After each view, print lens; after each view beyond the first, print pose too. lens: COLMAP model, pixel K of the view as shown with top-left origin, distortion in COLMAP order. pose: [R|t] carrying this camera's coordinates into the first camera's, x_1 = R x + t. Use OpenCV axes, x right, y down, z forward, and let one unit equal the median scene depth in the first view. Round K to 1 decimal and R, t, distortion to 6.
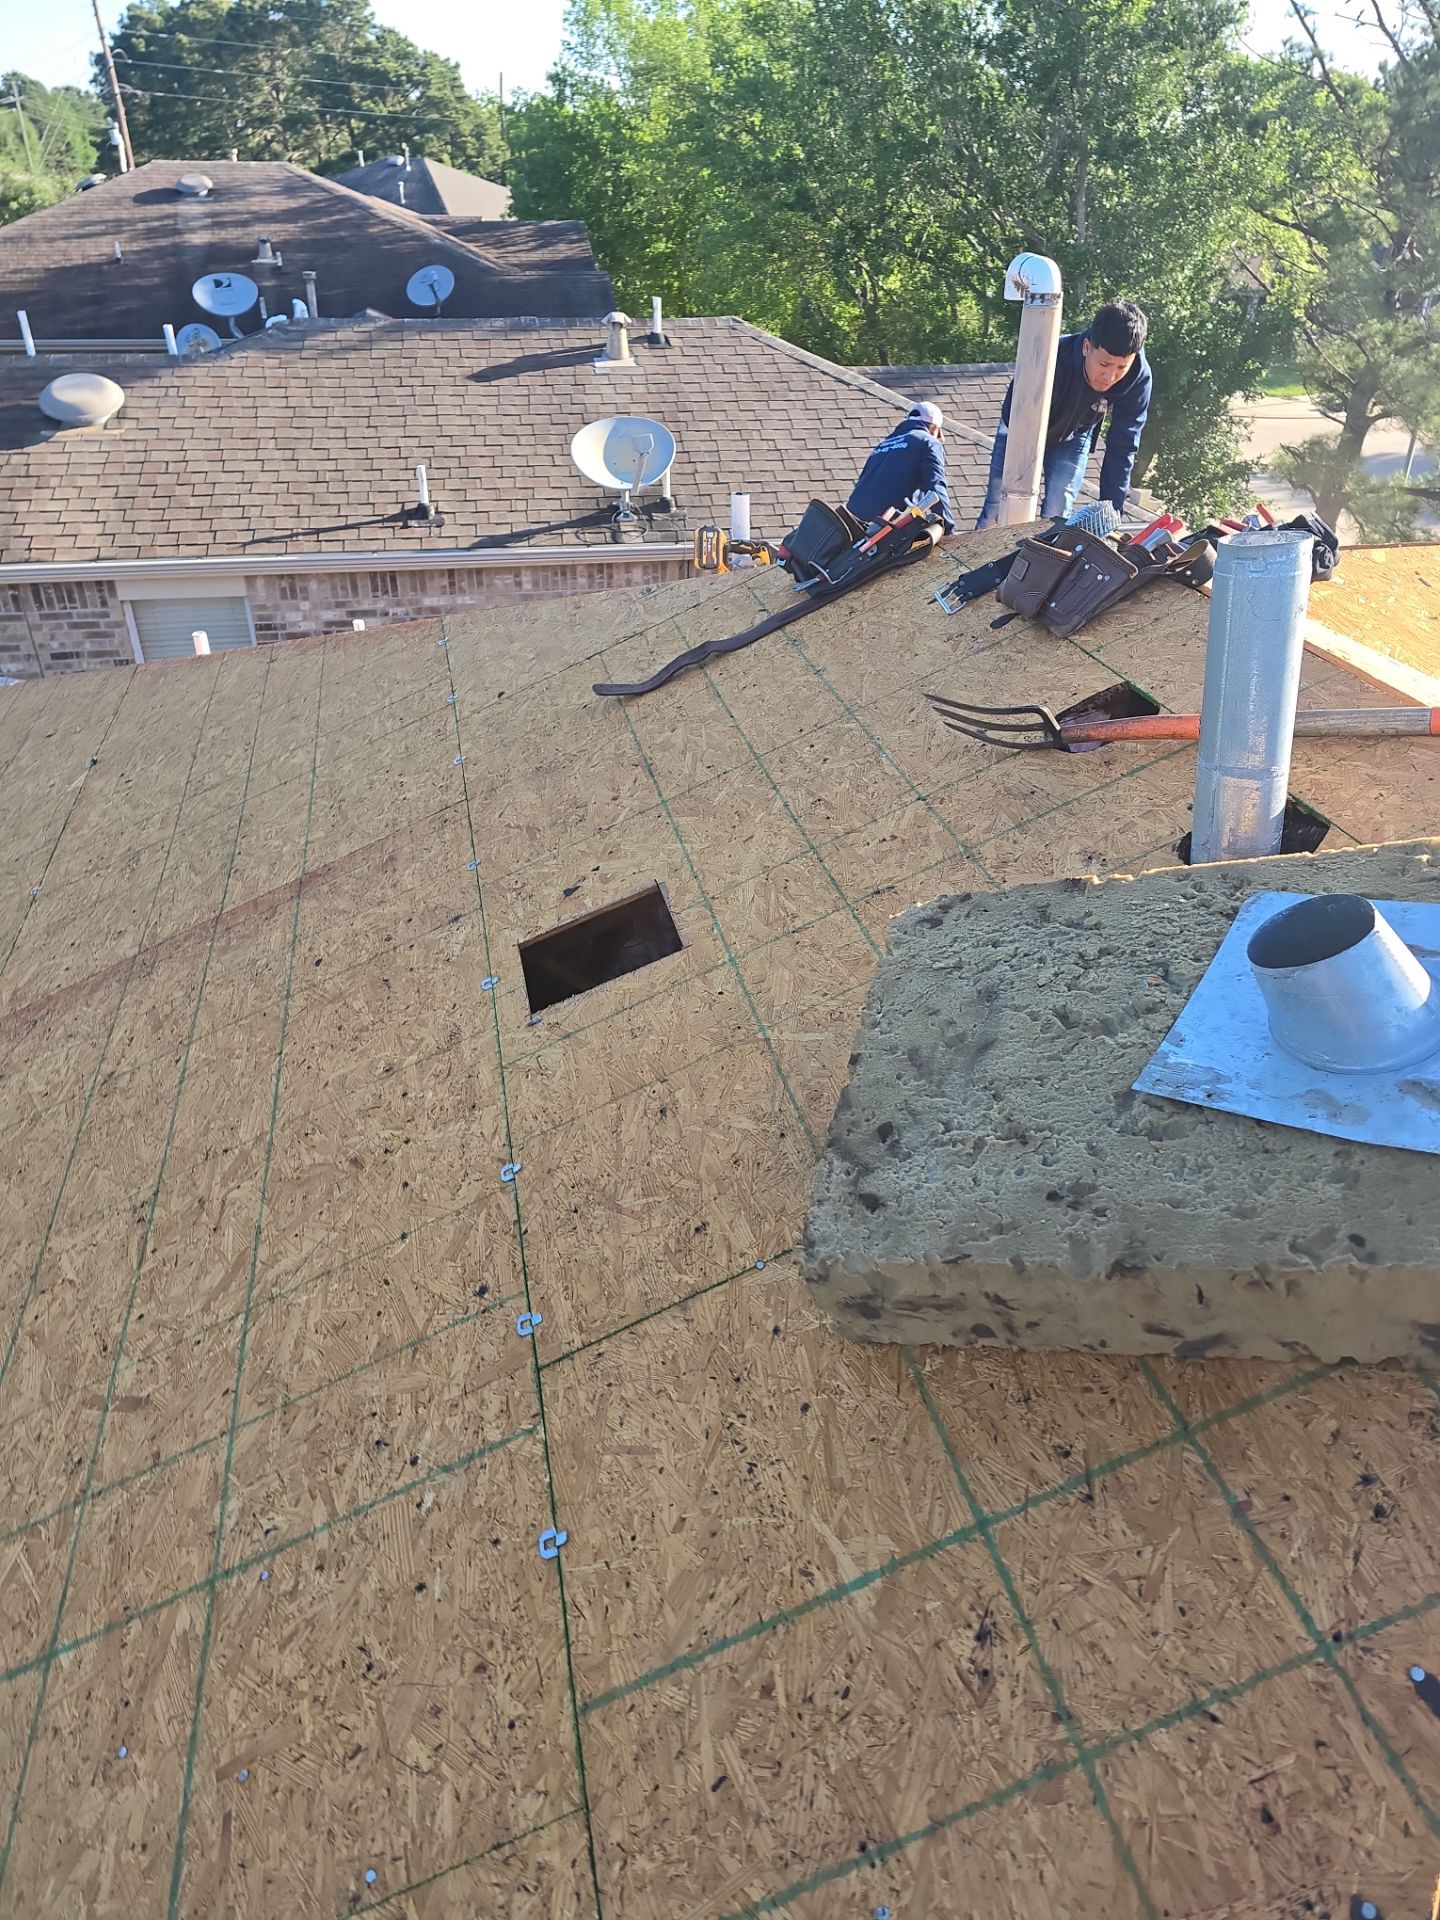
lens RADIAL K [[1294.4, 0, 728.5], [0, 1294.4, 965.5], [0, 0, 1]] dist [0.053508, -0.048761]
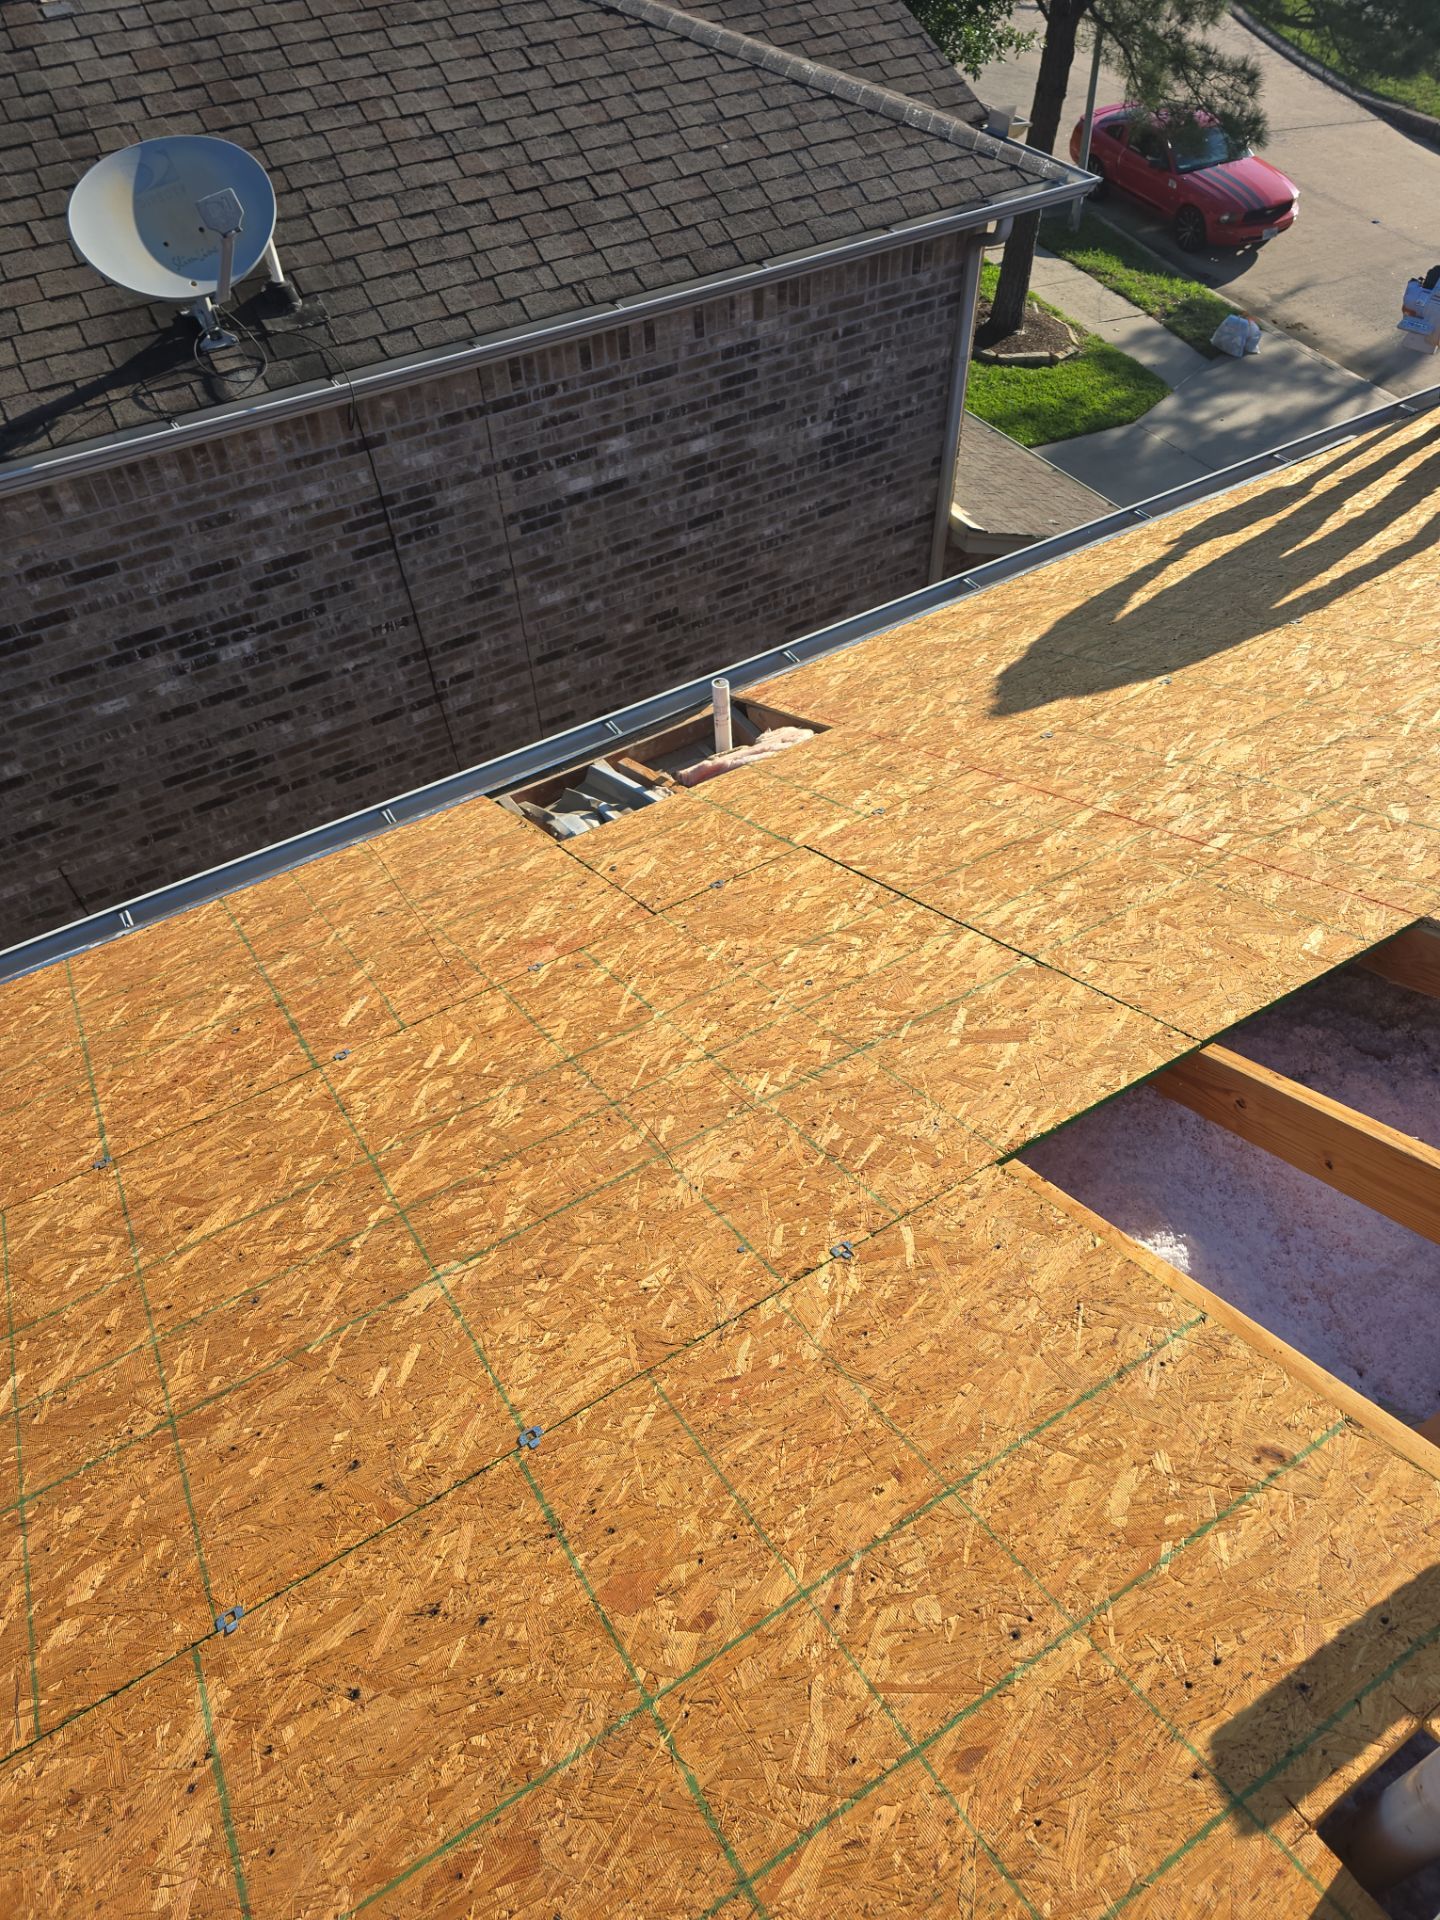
lens RADIAL K [[1294.4, 0, 748.4], [0, 1294.4, 949.8], [0, 0, 1]] dist [0.053508, -0.048761]
pose [[0.940798, -0.274175, 0.199317, -0.047476], [0.203037, 0.926665, 0.316337, -0.229173], [-0.271432, -0.257140, 0.927472, 0.358182]]
